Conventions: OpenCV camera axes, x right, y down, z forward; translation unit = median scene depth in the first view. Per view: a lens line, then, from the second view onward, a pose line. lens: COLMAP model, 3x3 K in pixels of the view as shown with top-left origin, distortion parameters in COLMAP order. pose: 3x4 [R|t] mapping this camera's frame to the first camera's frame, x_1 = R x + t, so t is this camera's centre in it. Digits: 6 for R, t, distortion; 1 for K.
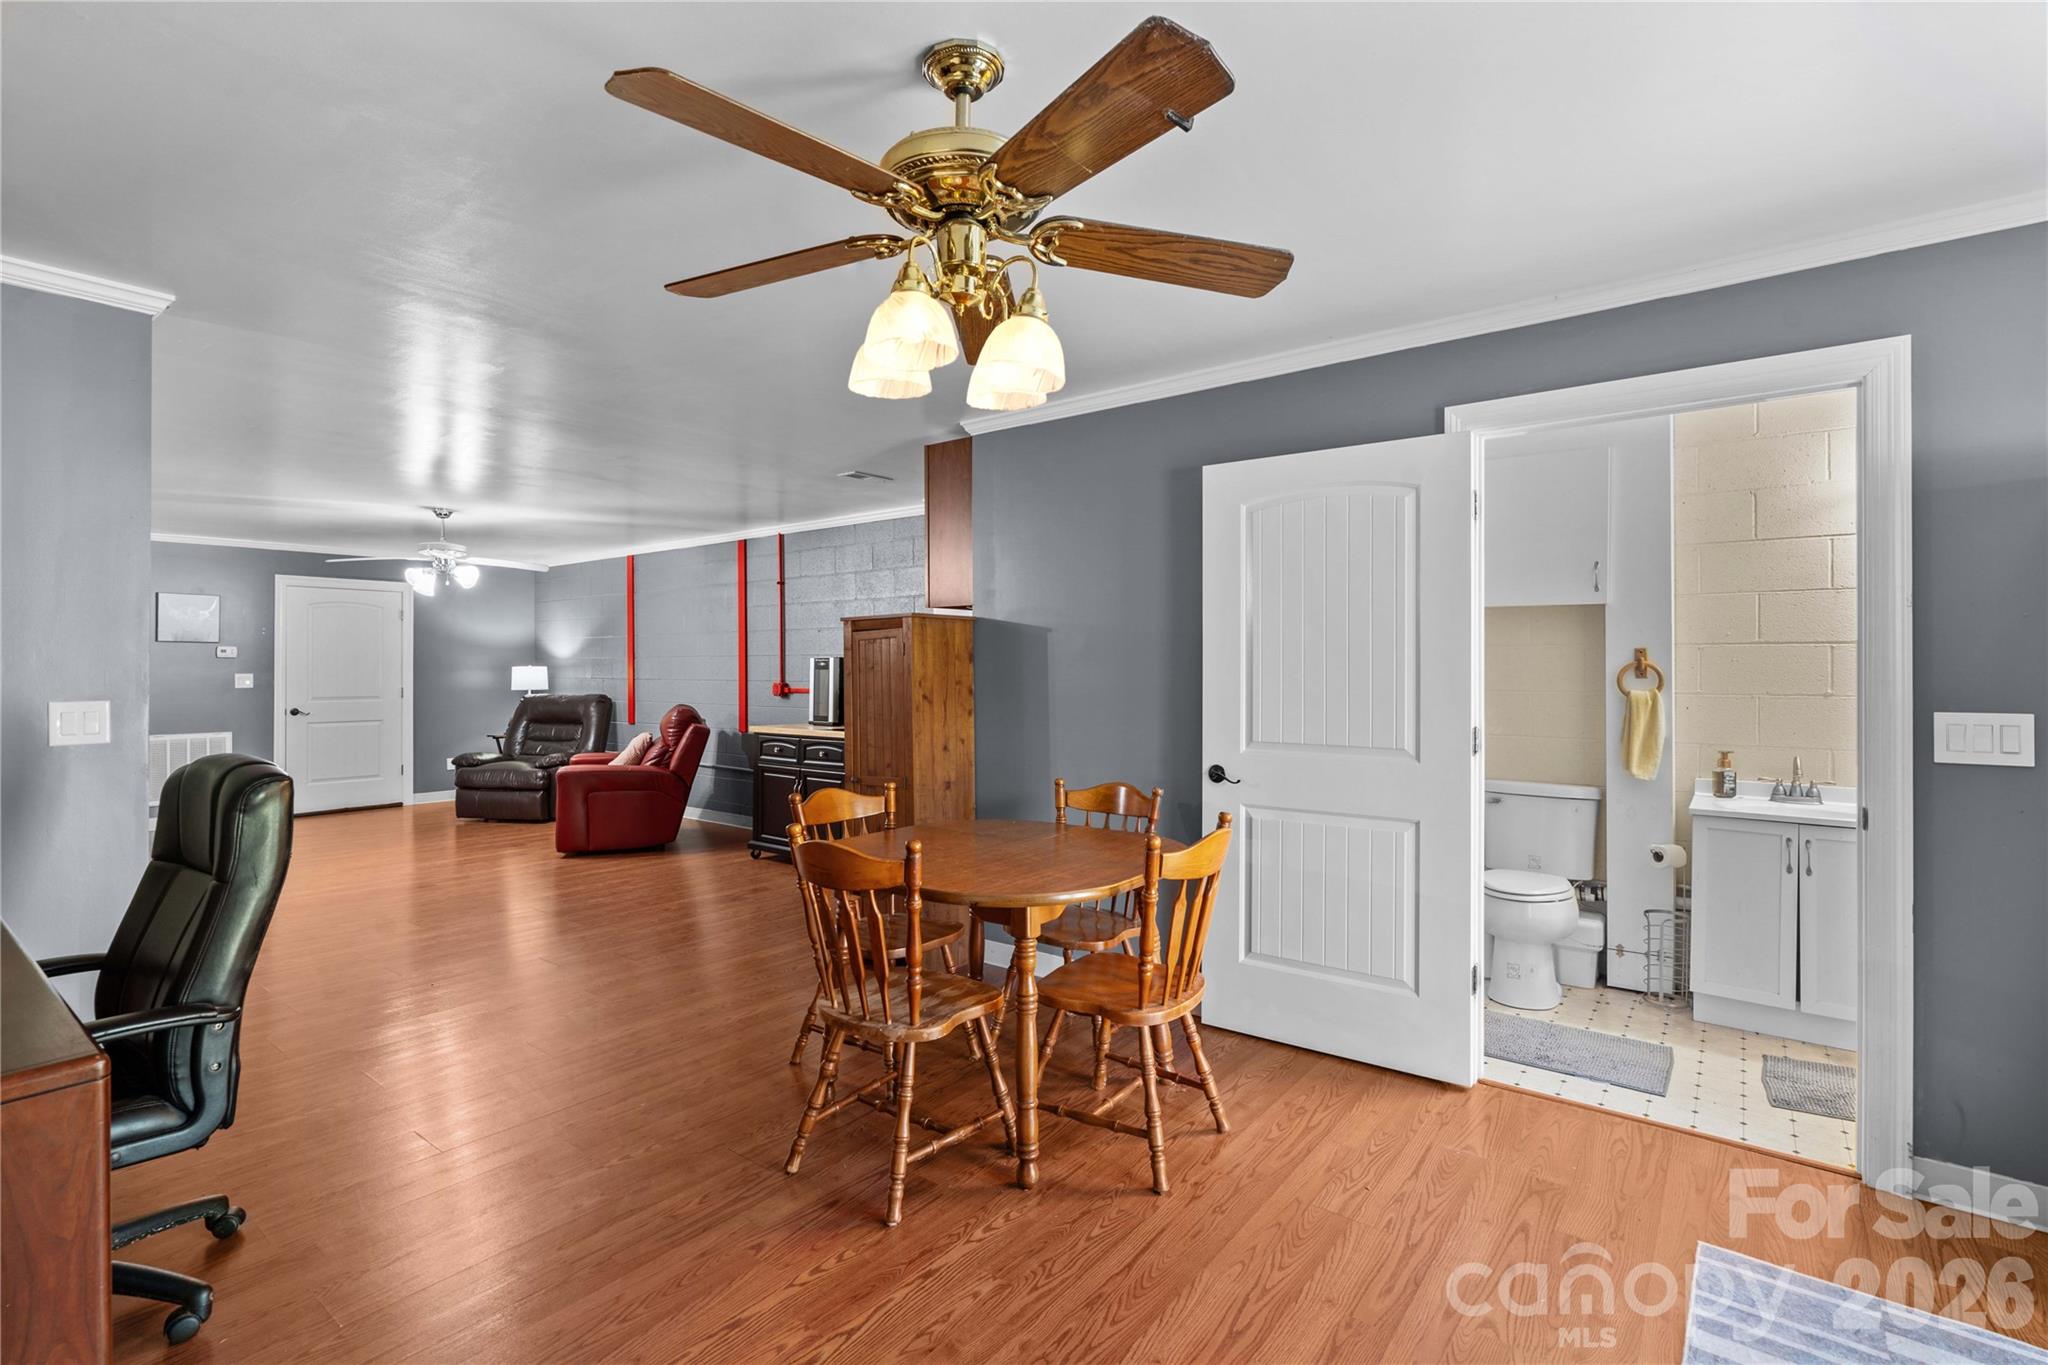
lens RADIAL K [[939.9, 0, 1023.1], [0, 939.9, 666.5], [0, 0, 1]] dist [-0.001263, 0.000376]
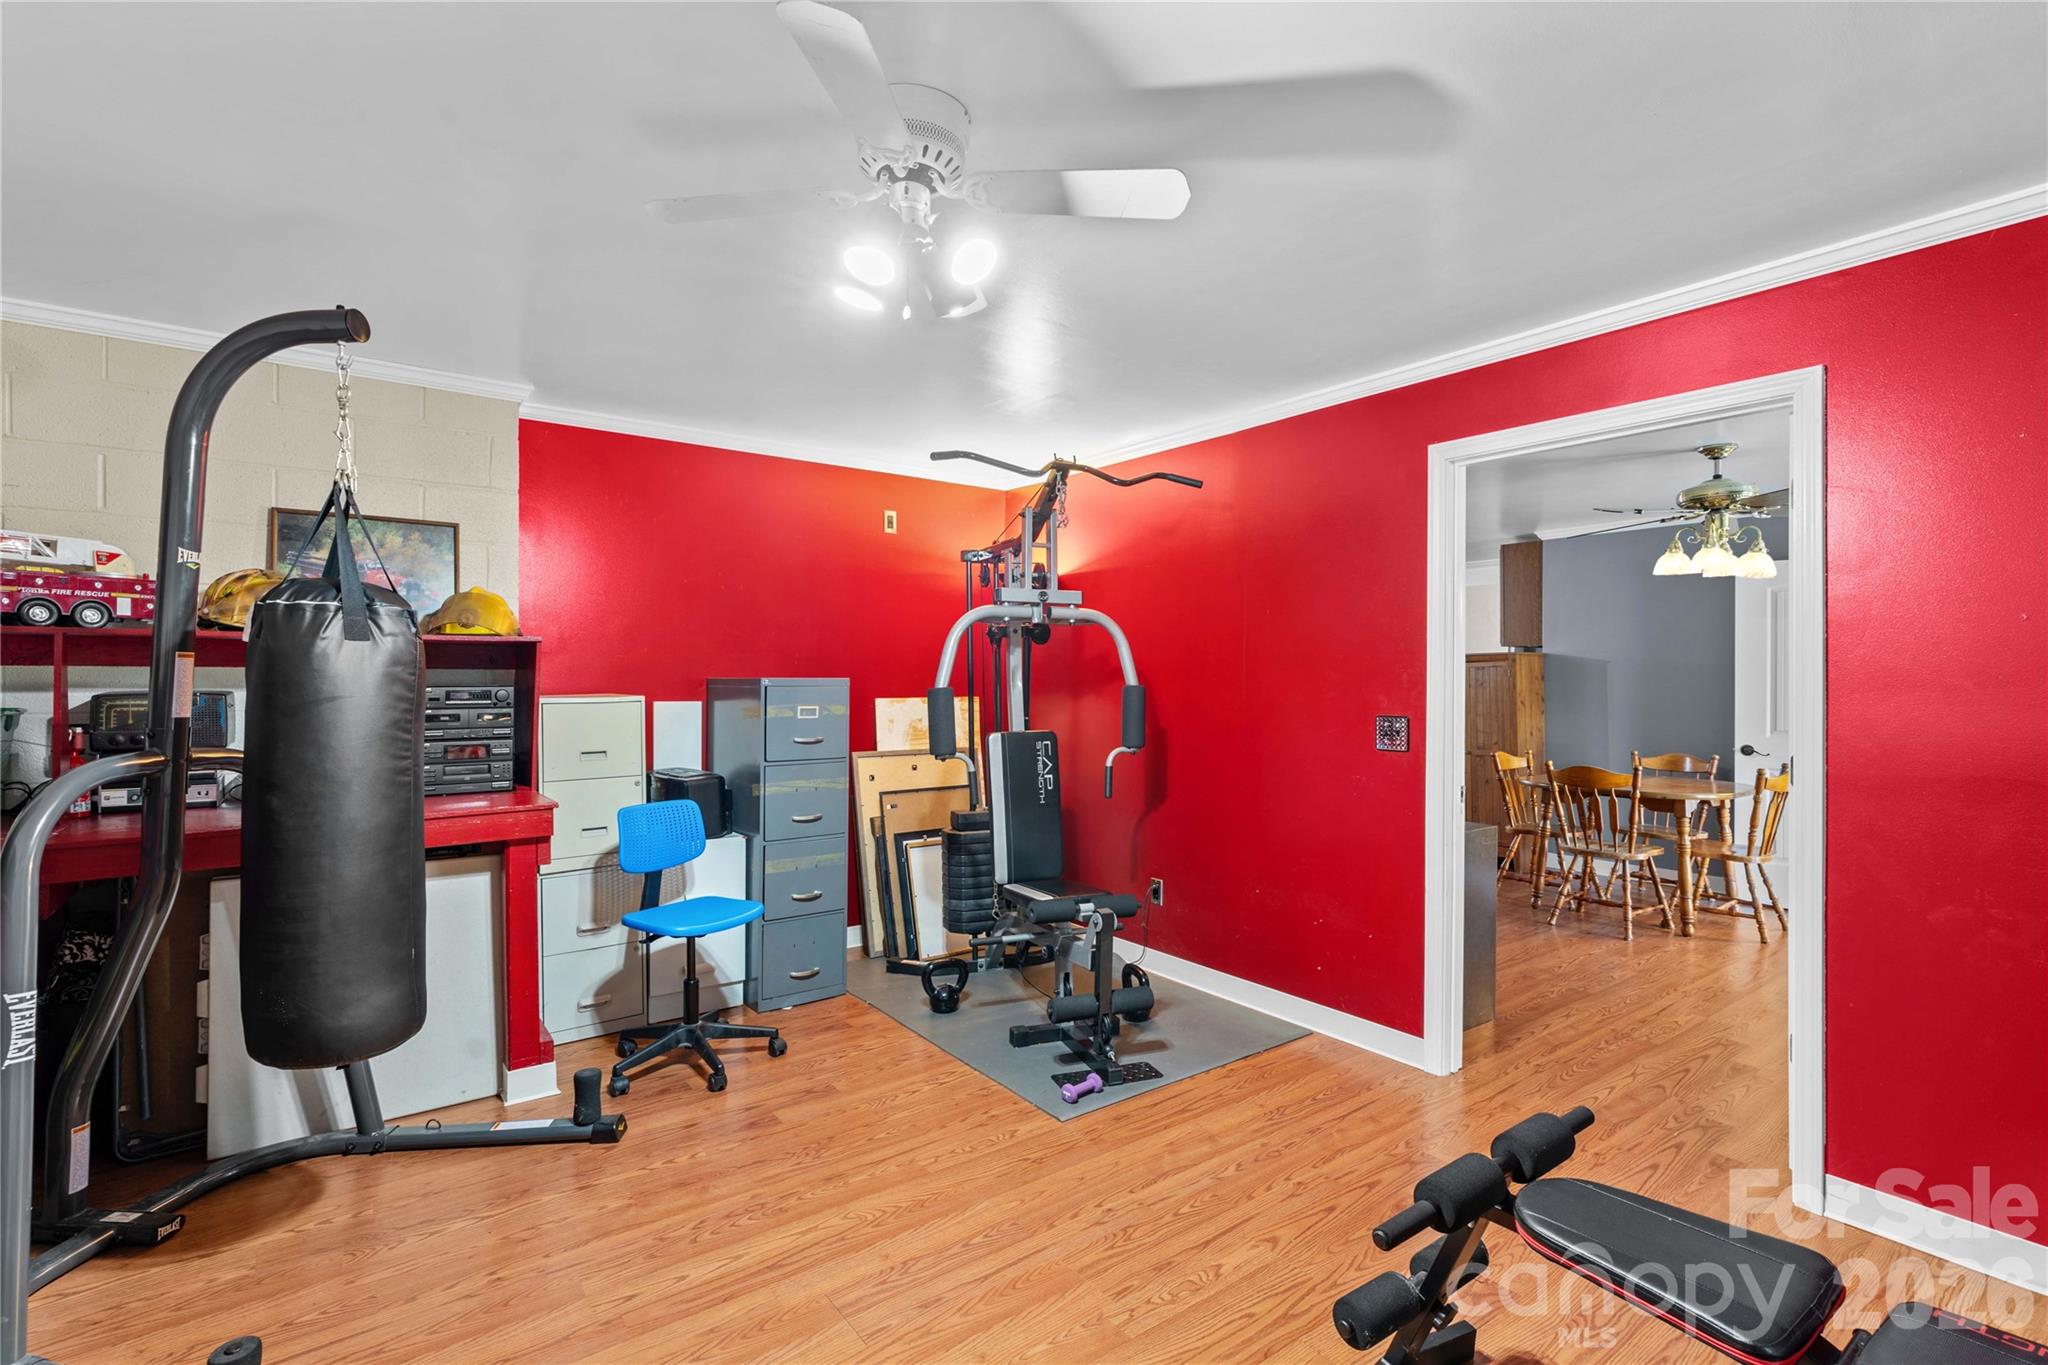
lens RADIAL K [[939.9, 0, 1026.0], [0, 939.9, 682.1], [0, 0, 1]] dist [-0.001263, 0.000376]
pose [[0.959391, 0.003492, -0.282059, -0.541526], [-0.005637, 0.999961, -0.006794, 0.013010], [0.282024, 0.008109, 0.959373, -0.938307]]
